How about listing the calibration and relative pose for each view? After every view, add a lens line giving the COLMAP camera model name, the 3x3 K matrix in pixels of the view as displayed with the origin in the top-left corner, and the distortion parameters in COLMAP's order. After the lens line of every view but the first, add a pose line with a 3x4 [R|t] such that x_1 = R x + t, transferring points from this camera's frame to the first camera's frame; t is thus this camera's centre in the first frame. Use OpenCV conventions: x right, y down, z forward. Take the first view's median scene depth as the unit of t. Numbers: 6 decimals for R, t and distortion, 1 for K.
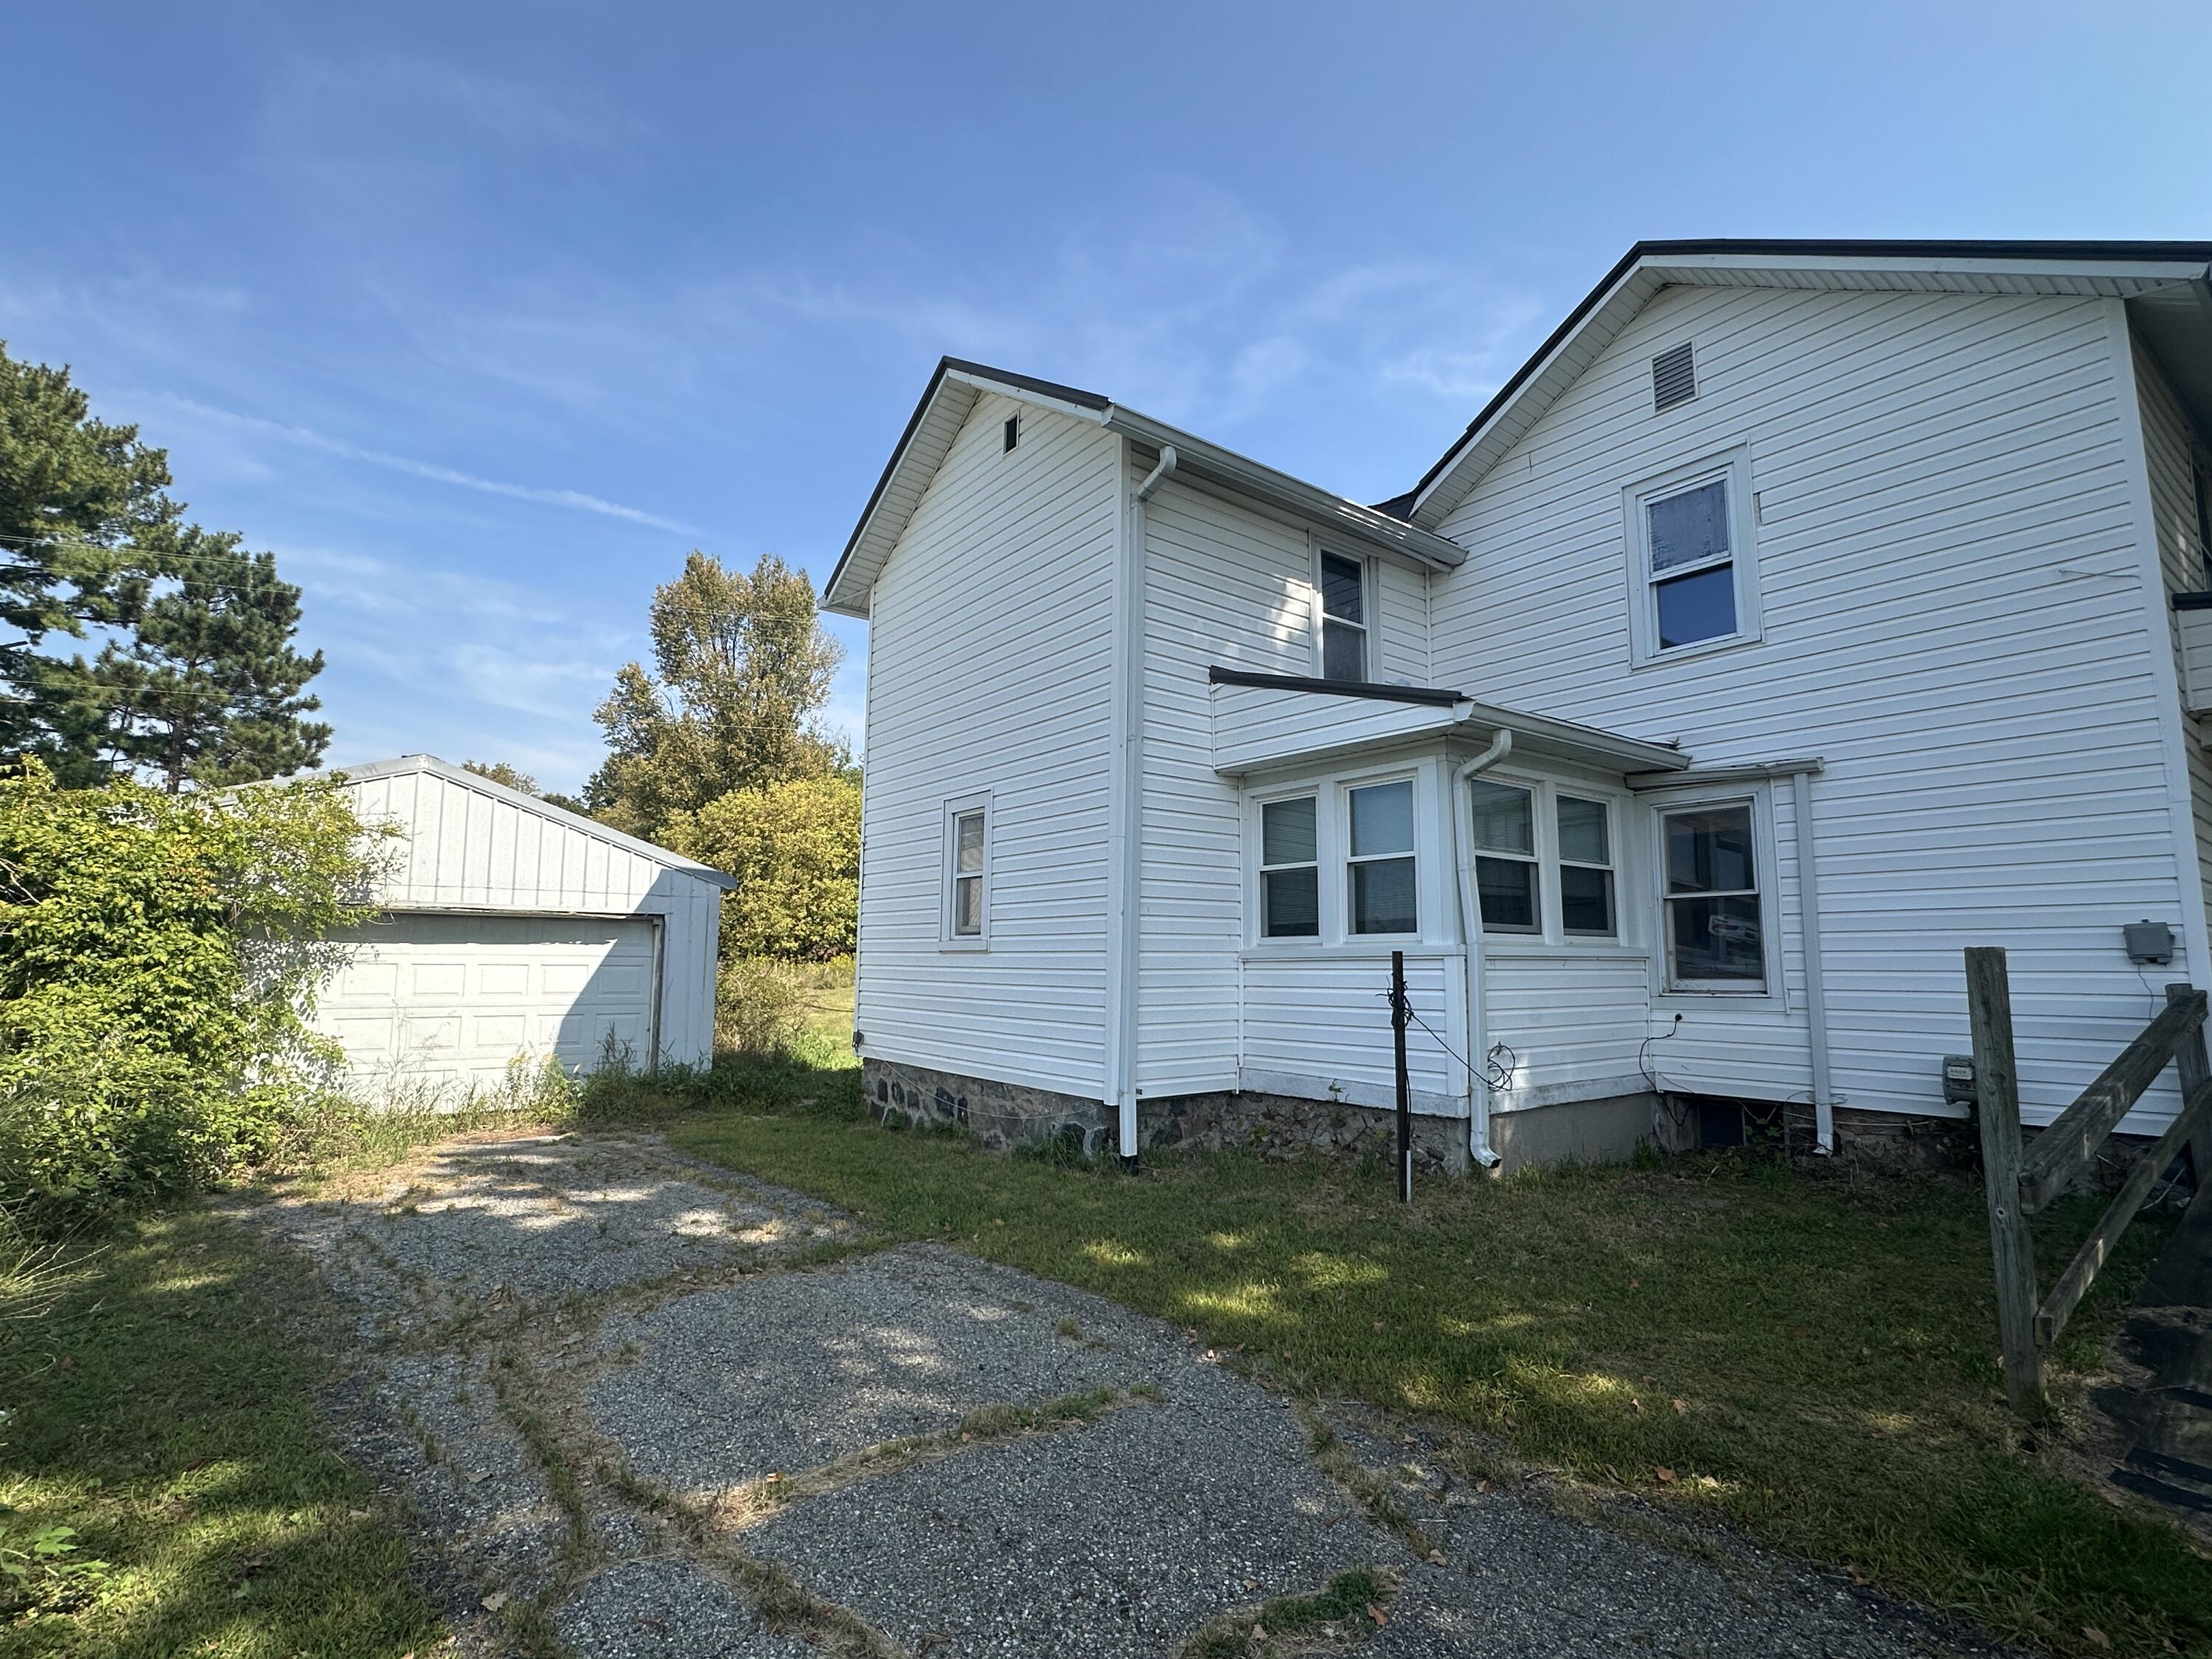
lens RADIAL K [[1061.5, 0, 1103.6], [0, 1061.5, 828.0], [0, 0, 1]] dist [-0.000091, 0.000722]
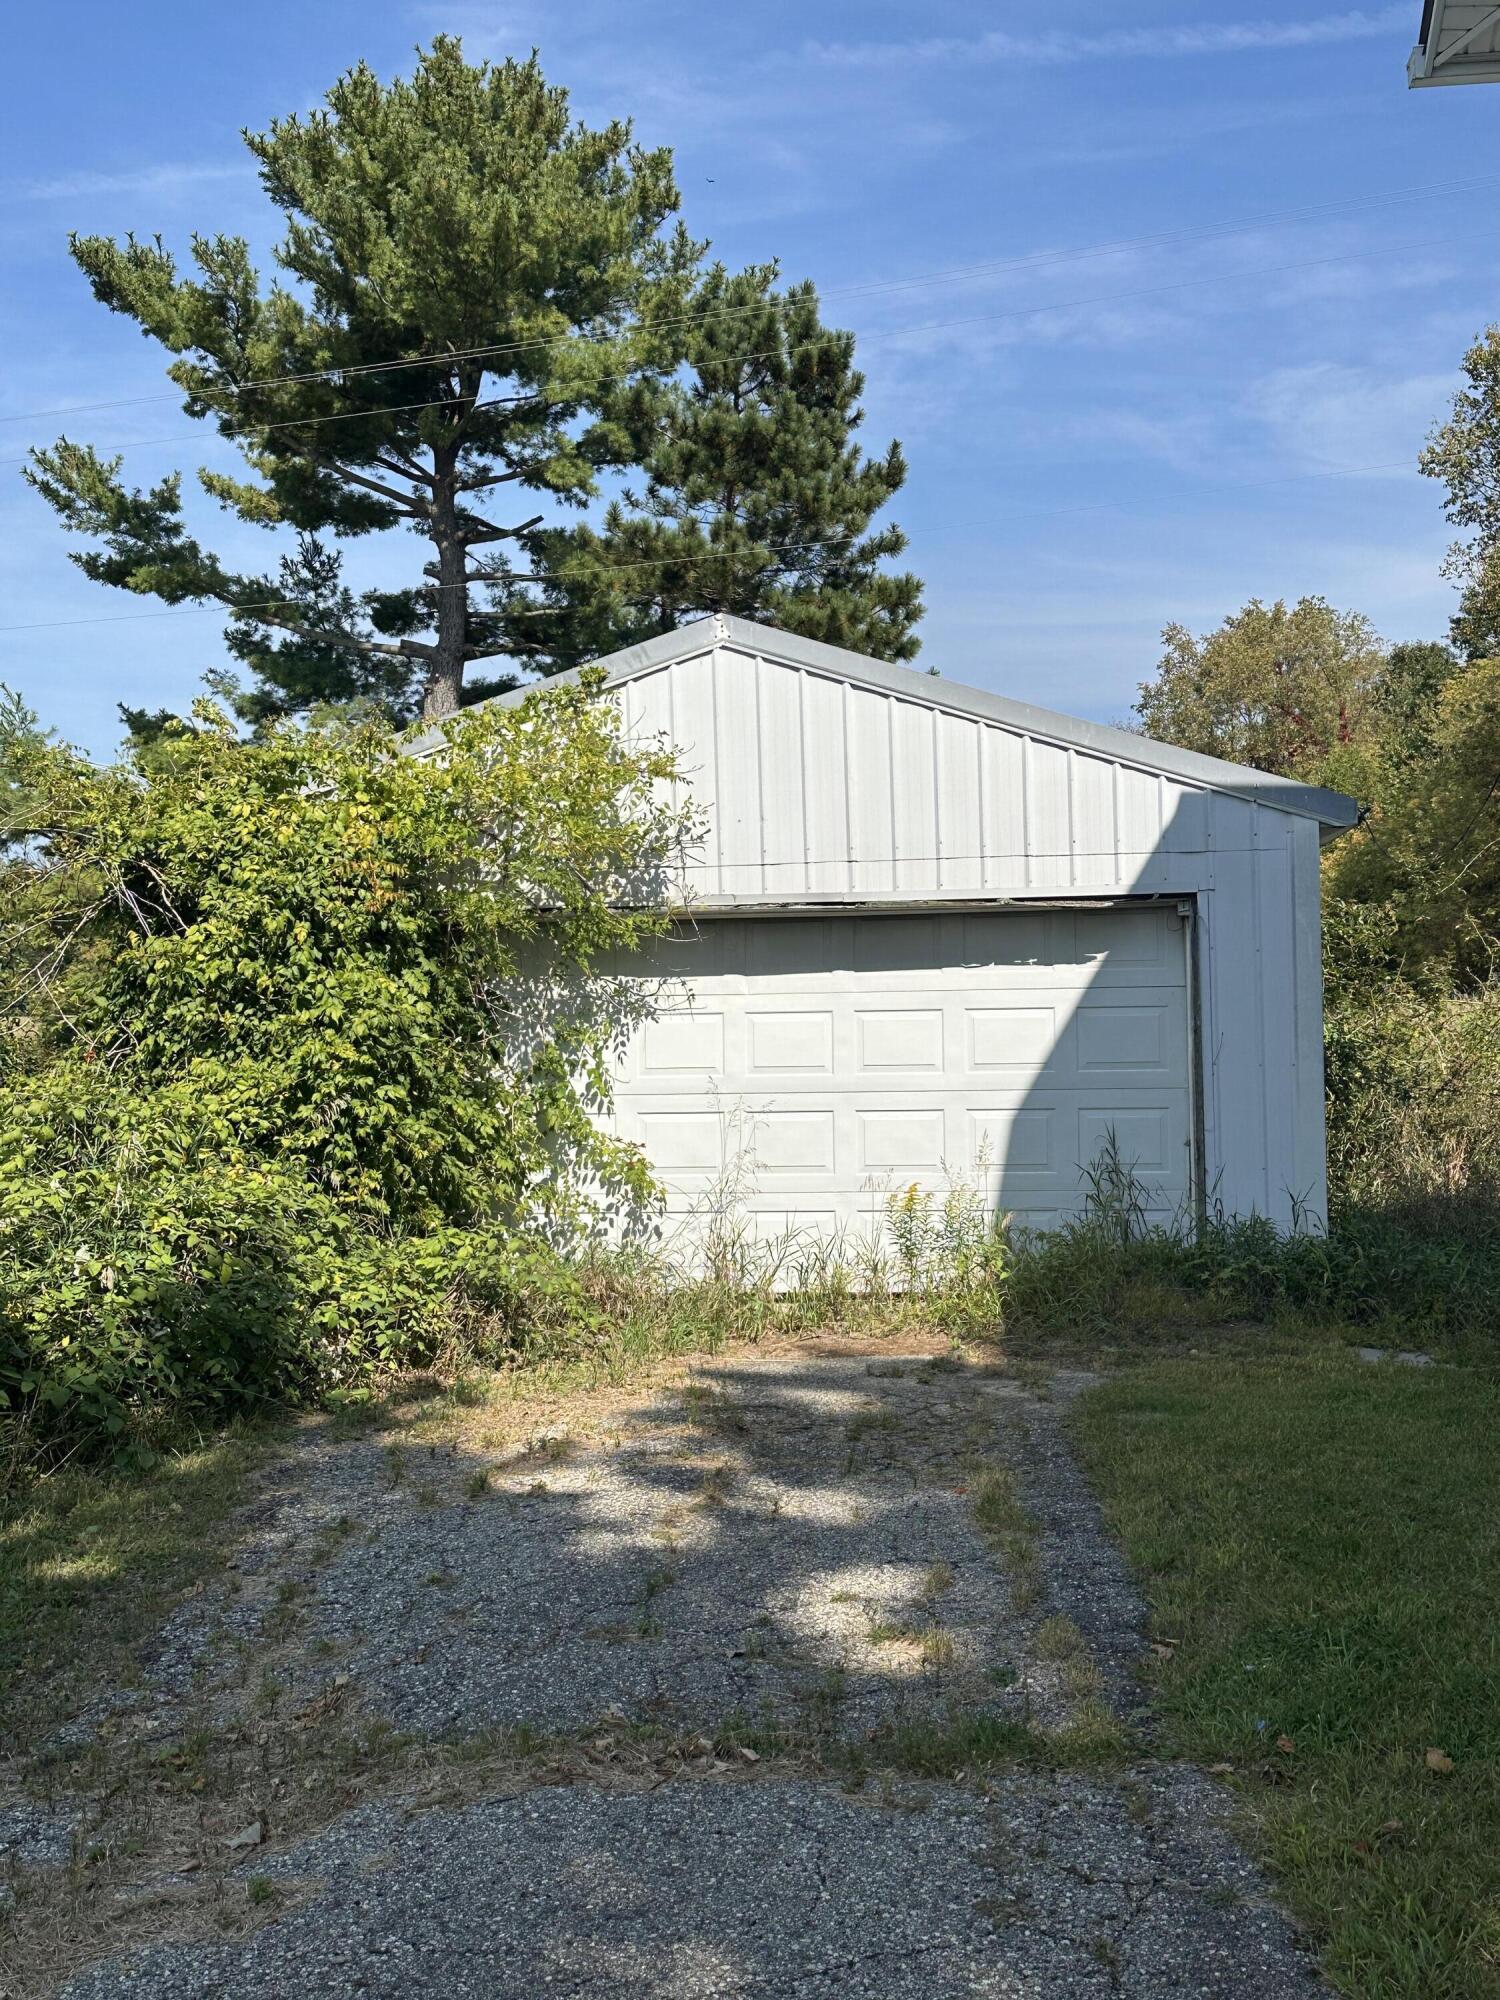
lens RADIAL K [[2272.8, 0, 759.4], [0, 2272.8, 1001.8], [0, 0, 1]] dist [0.089503, 0.000000]
pose [[0.707397, -0.018073, -0.706586, 0.206112], [0.115025, 0.989291, 0.089853, 0.027489], [0.697395, -0.144837, 0.701900, 0.265355]]
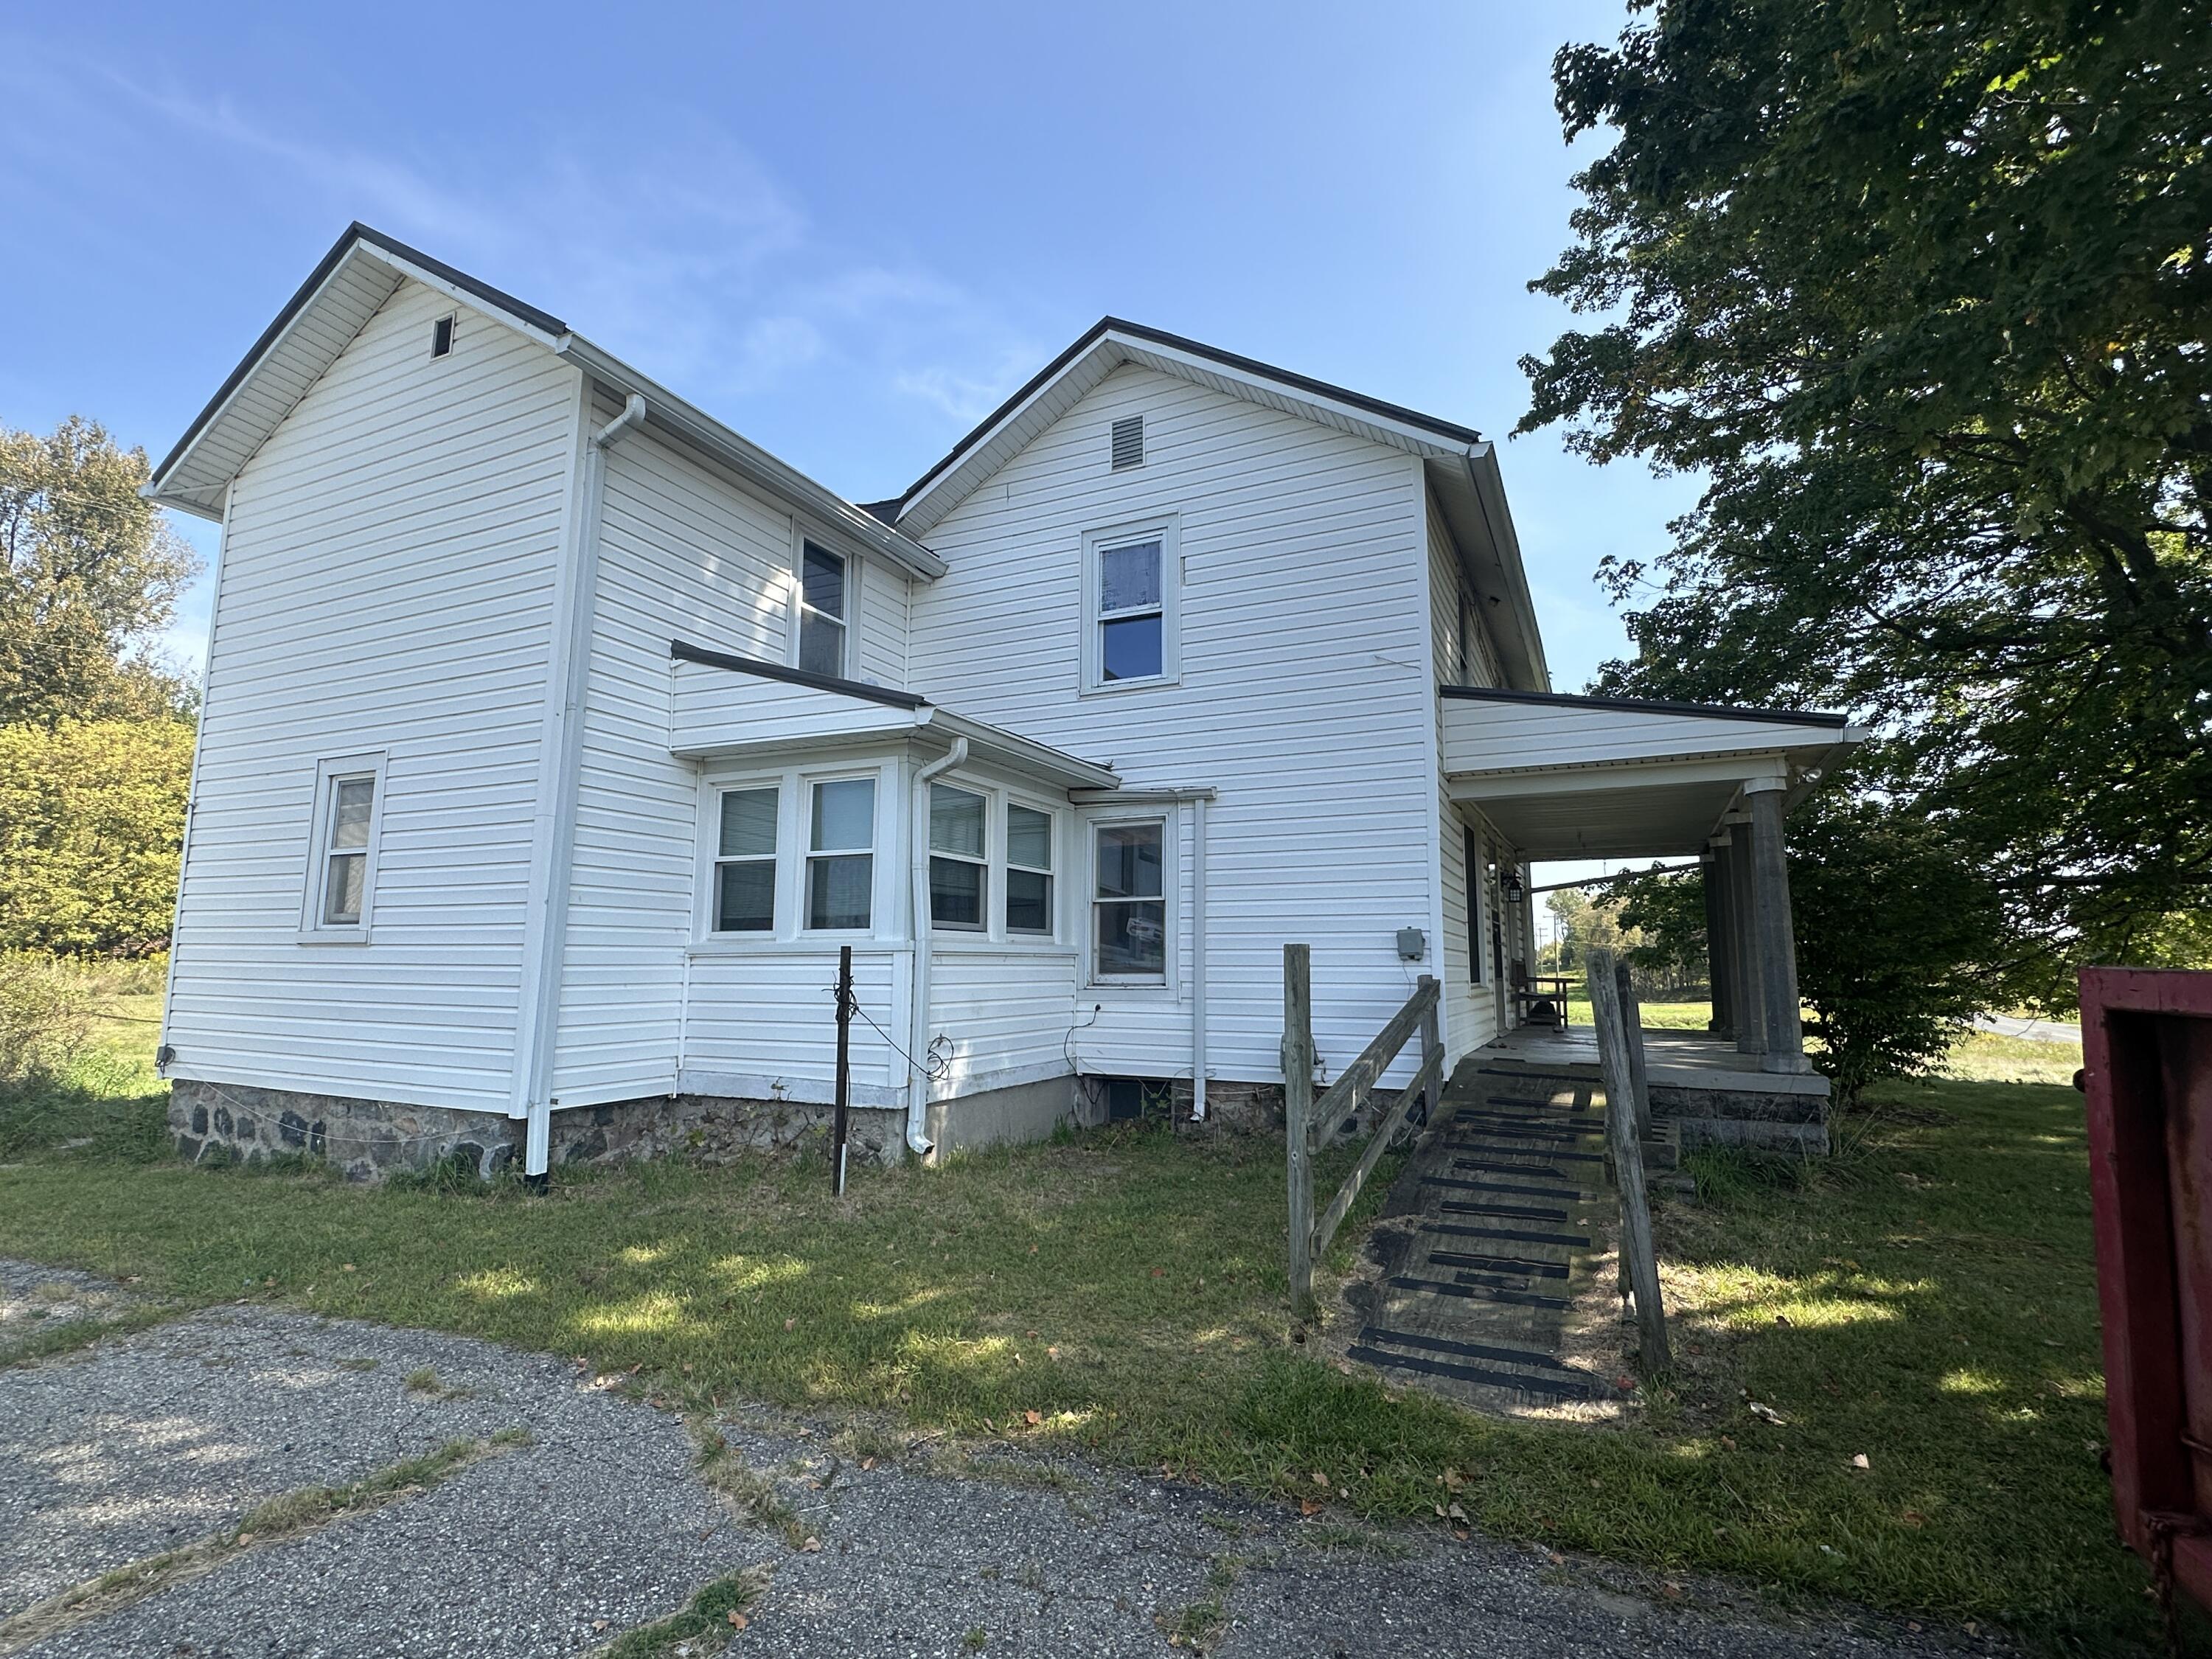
lens RADIAL K [[1061.5, 0, 1100.6], [0, 1061.5, 826.9], [0, 0, 1]] dist [-0.000091, 0.000722]
pose [[0.889783, 0.058569, 0.452611, 0.021748], [-0.058540, 0.998186, -0.014085, 0.002357], [-0.452615, -0.013964, 0.891597, -0.003724]]
